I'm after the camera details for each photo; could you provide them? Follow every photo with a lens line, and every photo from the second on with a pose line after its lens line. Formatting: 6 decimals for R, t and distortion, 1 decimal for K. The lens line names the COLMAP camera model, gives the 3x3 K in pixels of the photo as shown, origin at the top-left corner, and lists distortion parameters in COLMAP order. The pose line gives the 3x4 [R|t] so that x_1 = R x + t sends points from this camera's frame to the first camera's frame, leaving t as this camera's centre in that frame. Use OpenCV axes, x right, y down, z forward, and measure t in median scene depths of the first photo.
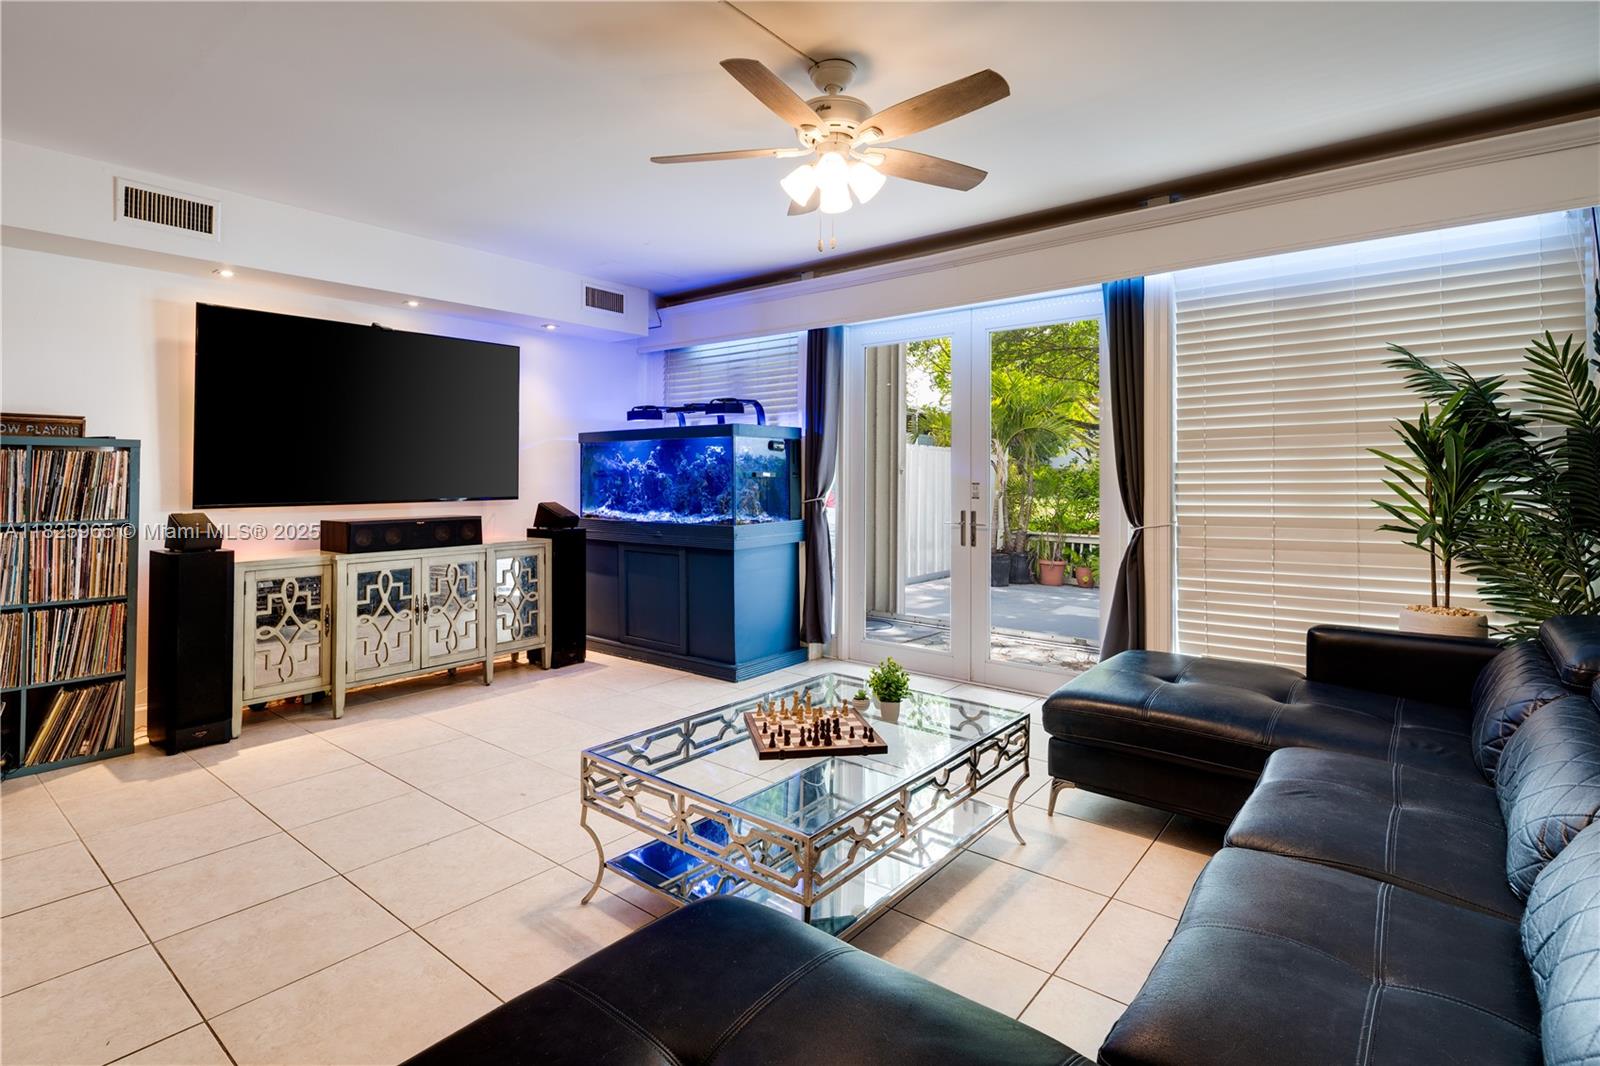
lens RADIAL K [[783.2, 0, 795.2], [0, 783.2, 479.8], [0, 0, 1]] dist [0.016818, -0.000056]
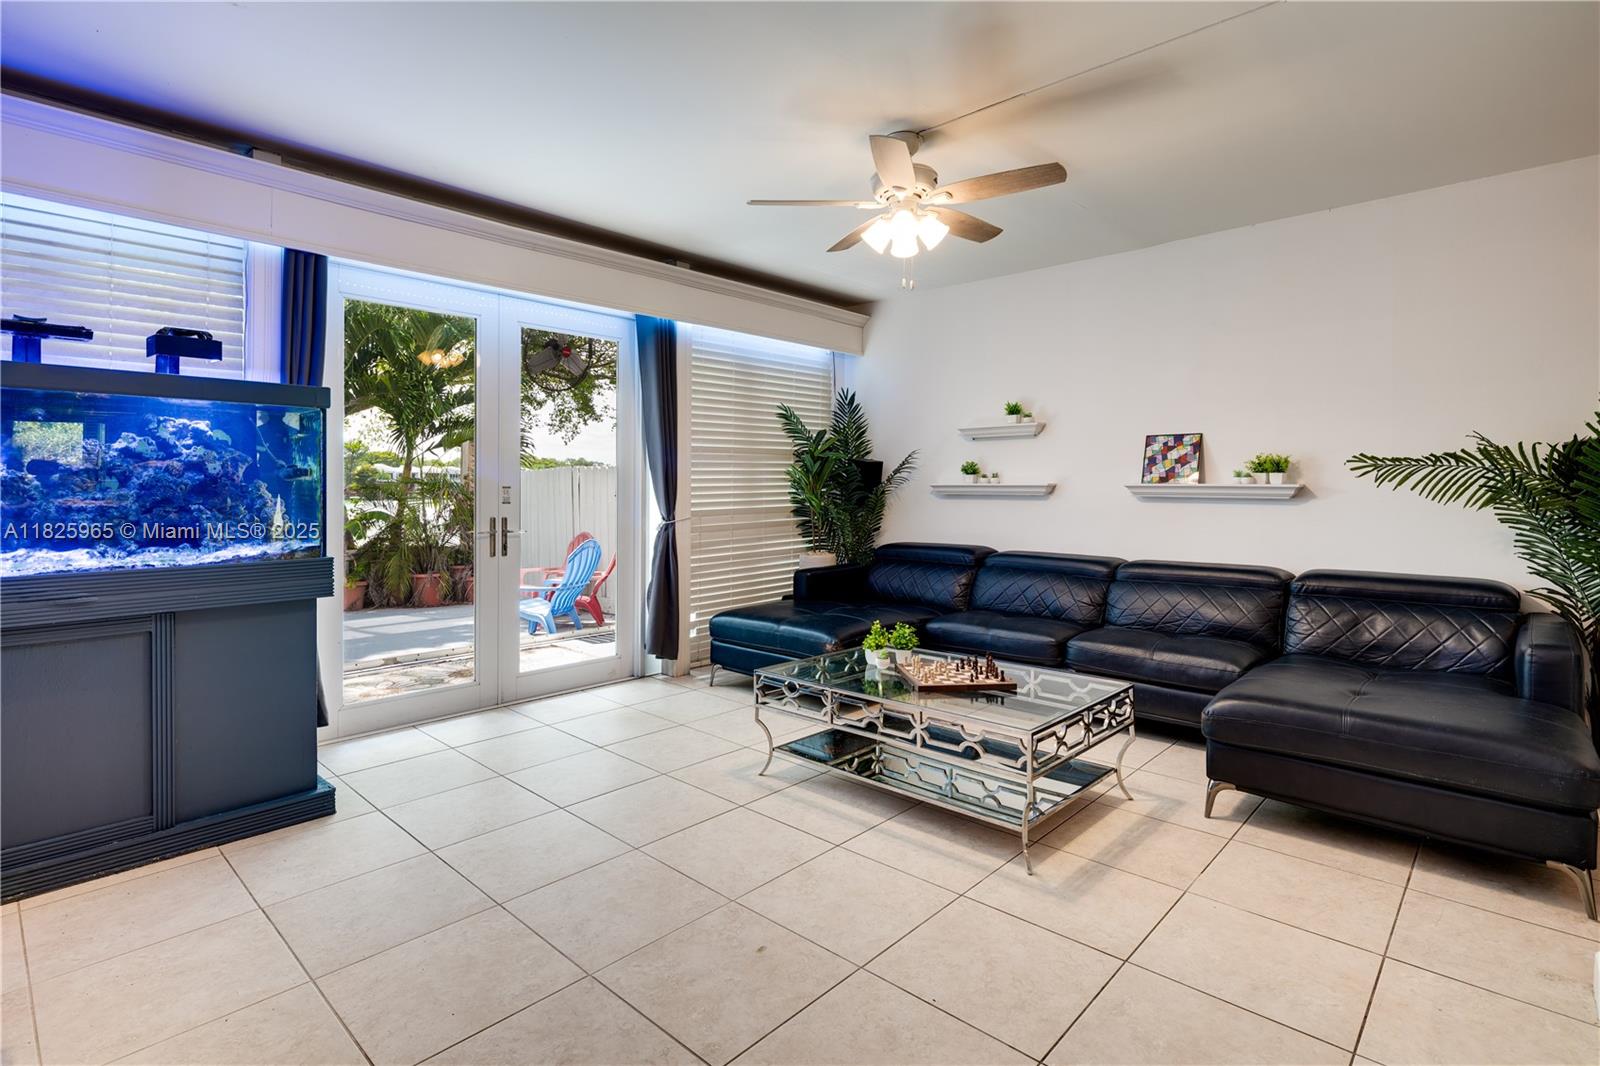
lens RADIAL K [[783.2, 0, 795.2], [0, 783.2, 479.8], [0, 0, 1]] dist [0.016818, -0.000056]
pose [[0.073483, 0.009745, 0.997249, -0.624655], [0.004738, 0.999938, -0.010120, 0.006794], [-0.997285, 0.005469, 0.073432, 0.569290]]
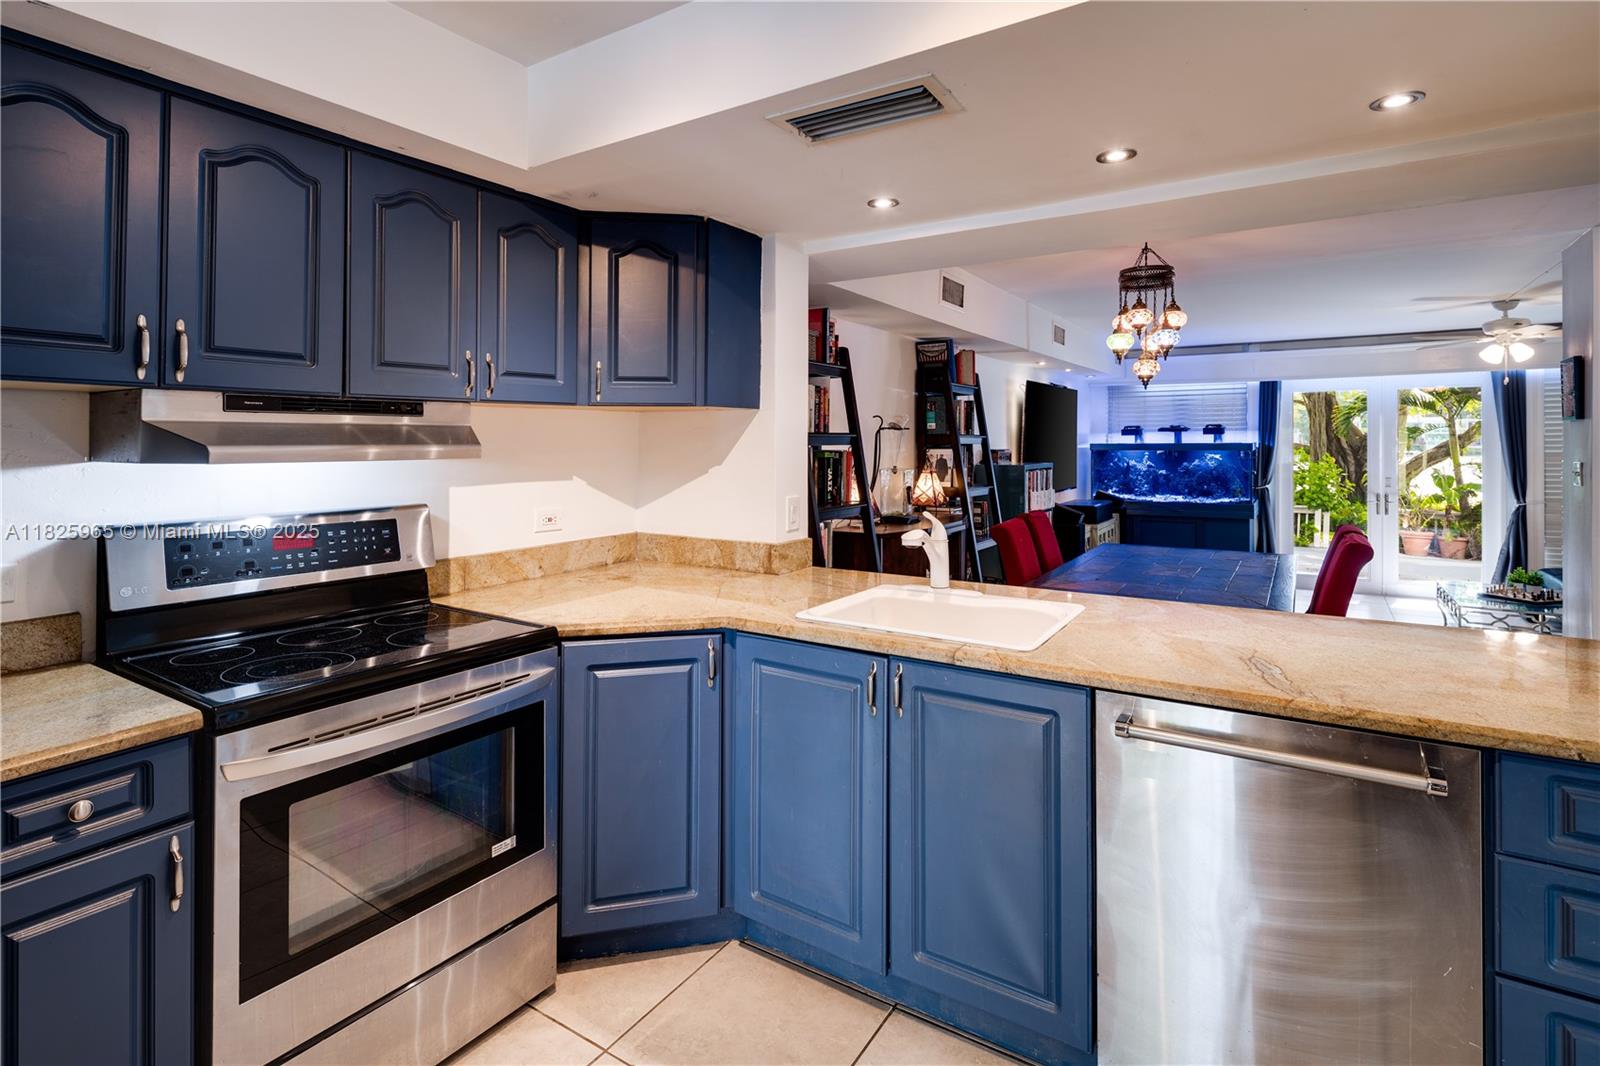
lens RADIAL K [[796.8, 0, 770.1], [0, 796.8, 431.6], [0, 0, 1]] dist [0.002068, -0.000276]
pose [[0.994796, -0.003383, 0.101833, -1.212844], [0.005353, 0.999804, -0.019076, -0.065802], [-0.101749, 0.019521, 0.994619, -0.555100]]
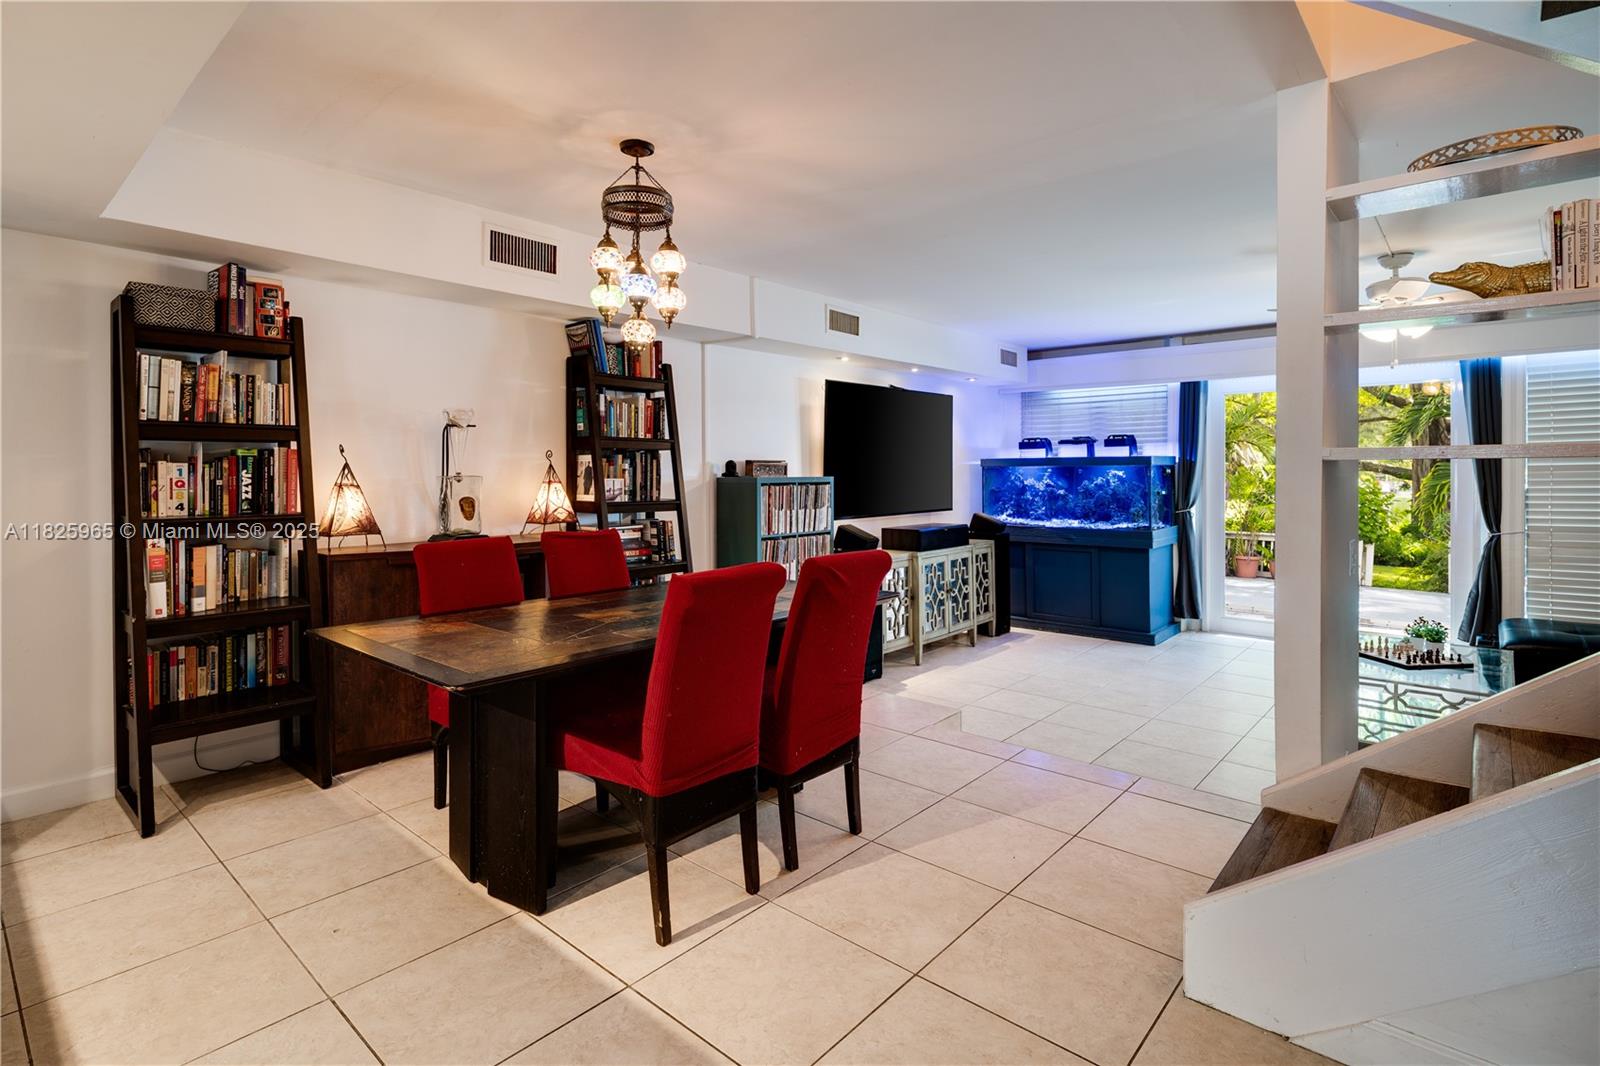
lens RADIAL K [[783.3, 0, 801.0], [0, 783.3, 478.4], [0, 0, 1]] dist [-0.001679, -0.000360]
pose [[0.999408, -0.003068, -0.034257, -0.612713], [0.003209, 0.999987, 0.004056, -0.038251], [0.034244, -0.004164, 0.999405, -0.362727]]
